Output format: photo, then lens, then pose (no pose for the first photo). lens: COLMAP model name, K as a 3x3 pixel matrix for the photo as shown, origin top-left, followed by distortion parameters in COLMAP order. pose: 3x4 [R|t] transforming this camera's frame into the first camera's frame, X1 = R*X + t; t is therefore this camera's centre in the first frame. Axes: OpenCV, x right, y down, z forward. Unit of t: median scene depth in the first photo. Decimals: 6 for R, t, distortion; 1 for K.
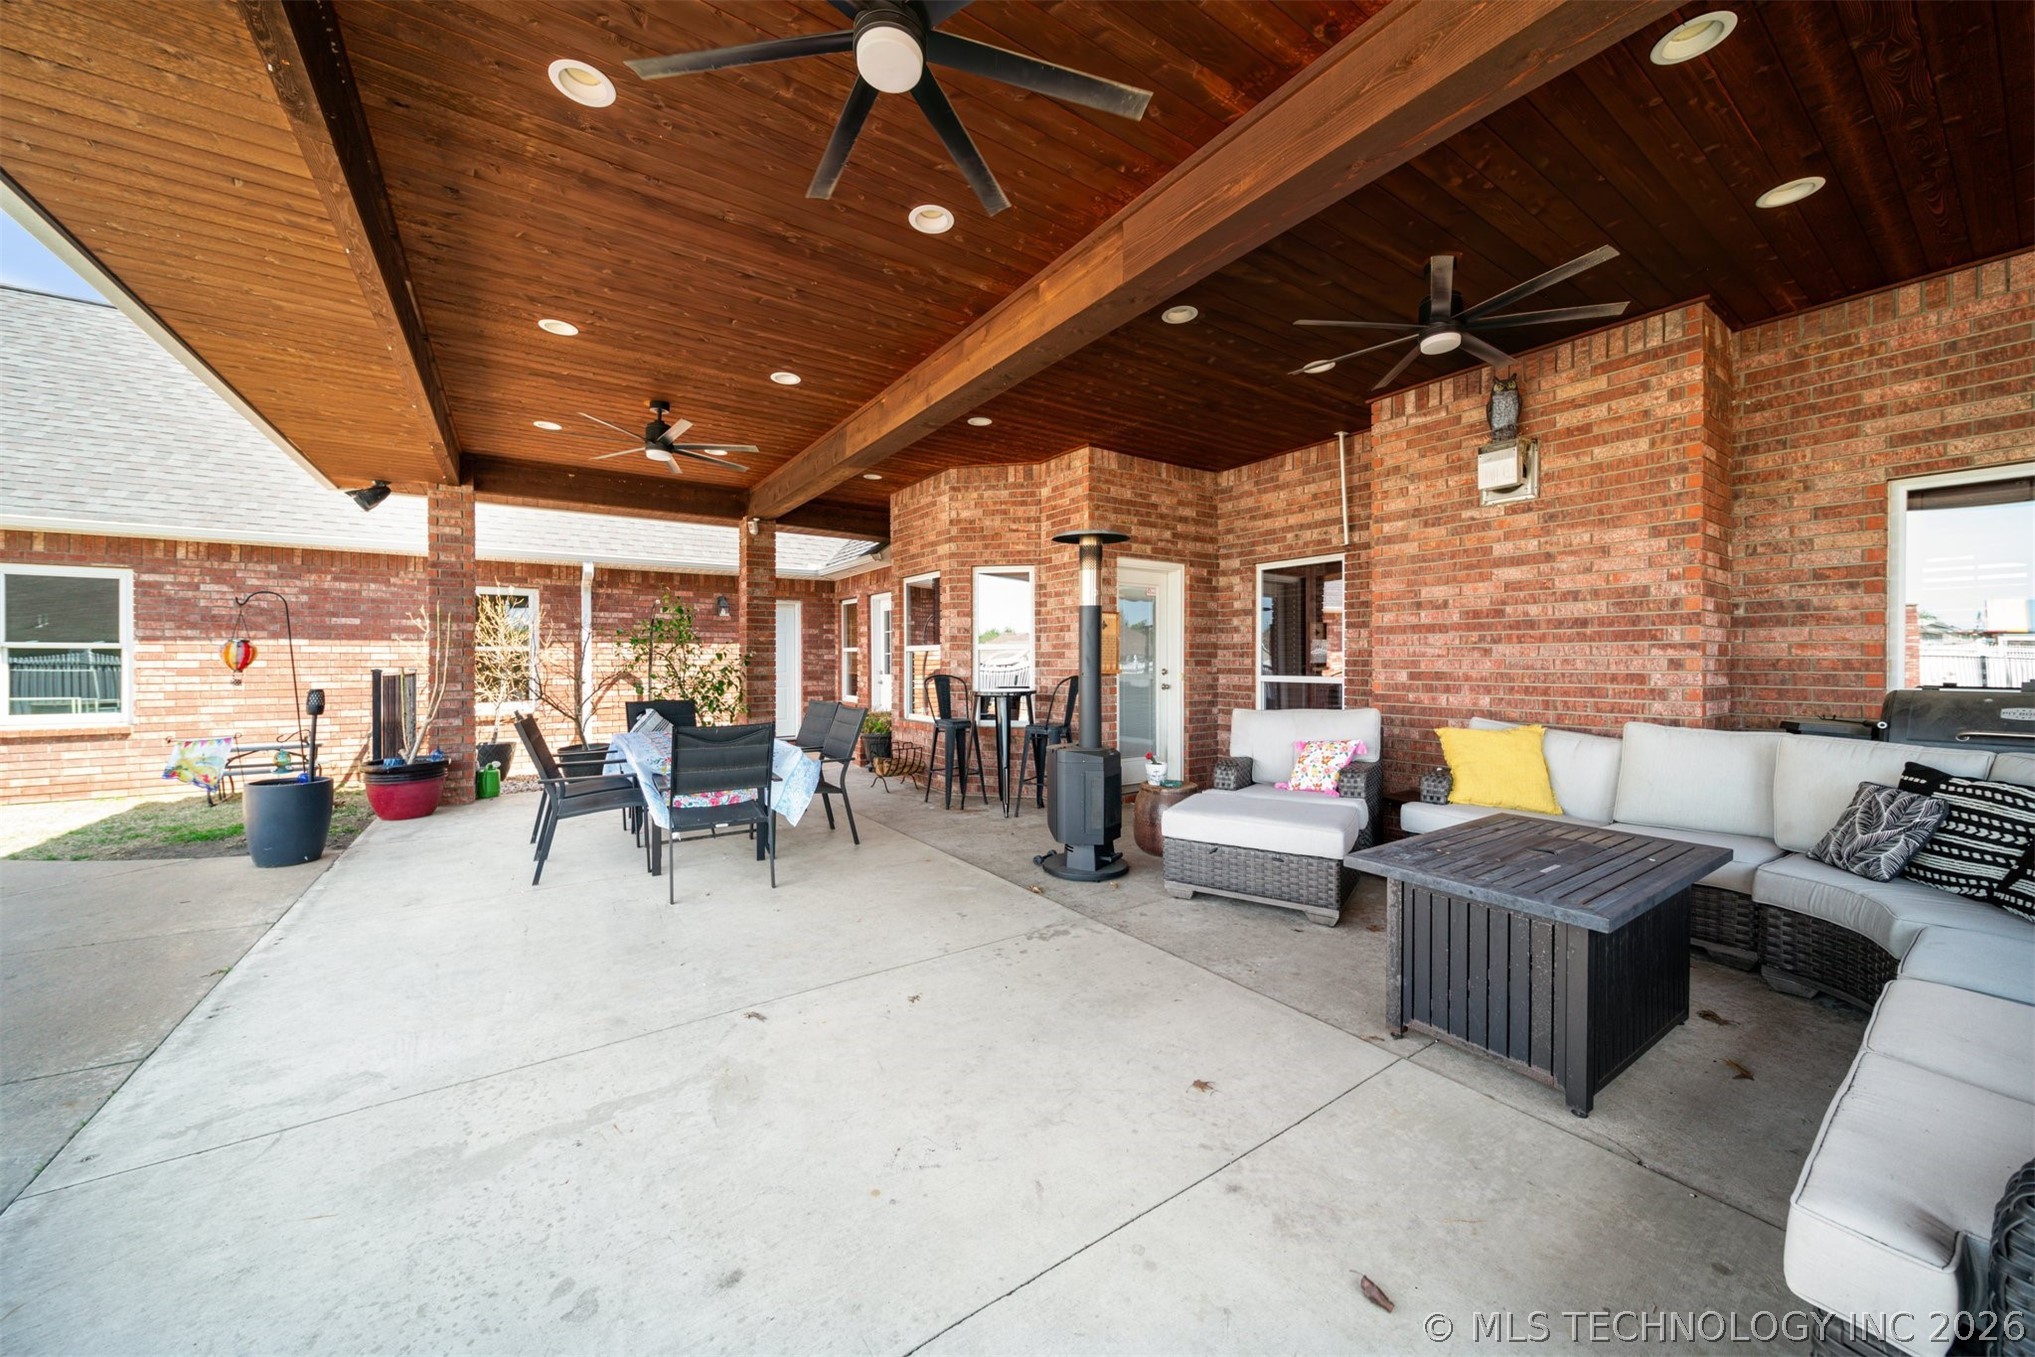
lens RADIAL K [[726.1, 0, 1021.6], [0, 726.1, 661.8], [0, 0, 1]] dist [-0.002117, -0.000219]
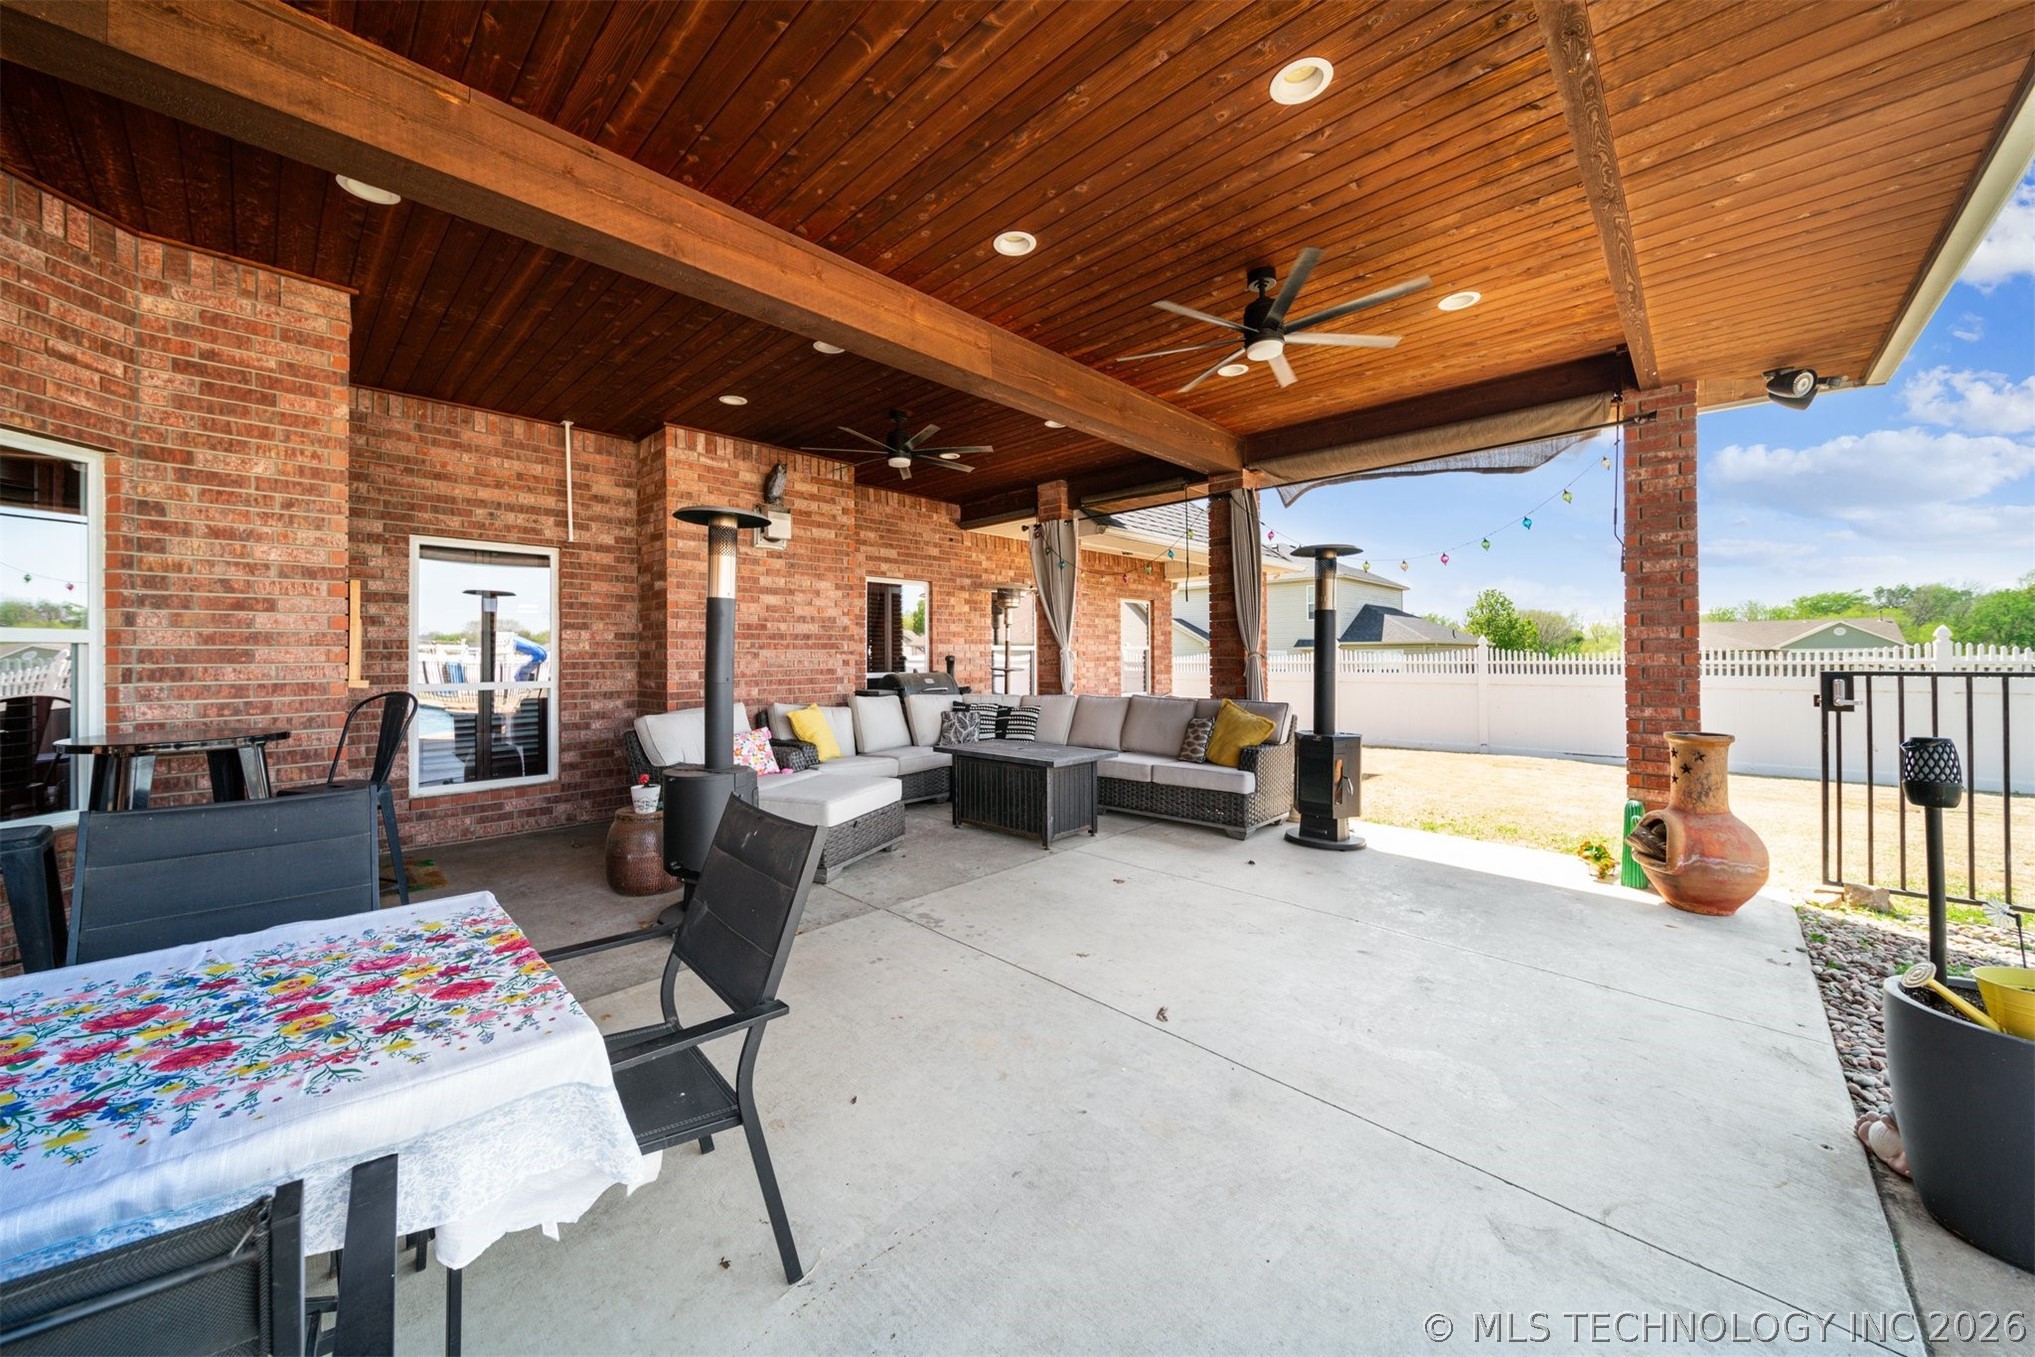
lens RADIAL K [[726.1, 0, 993.5], [0, 726.1, 651.1], [0, 0, 1]] dist [-0.002117, -0.000219]
pose [[-0.193184, 0.009979, 0.981112, -0.787490], [0.008179, 0.999930, -0.008560, -0.006349], [-0.981129, 0.006371, -0.193252, 0.850408]]
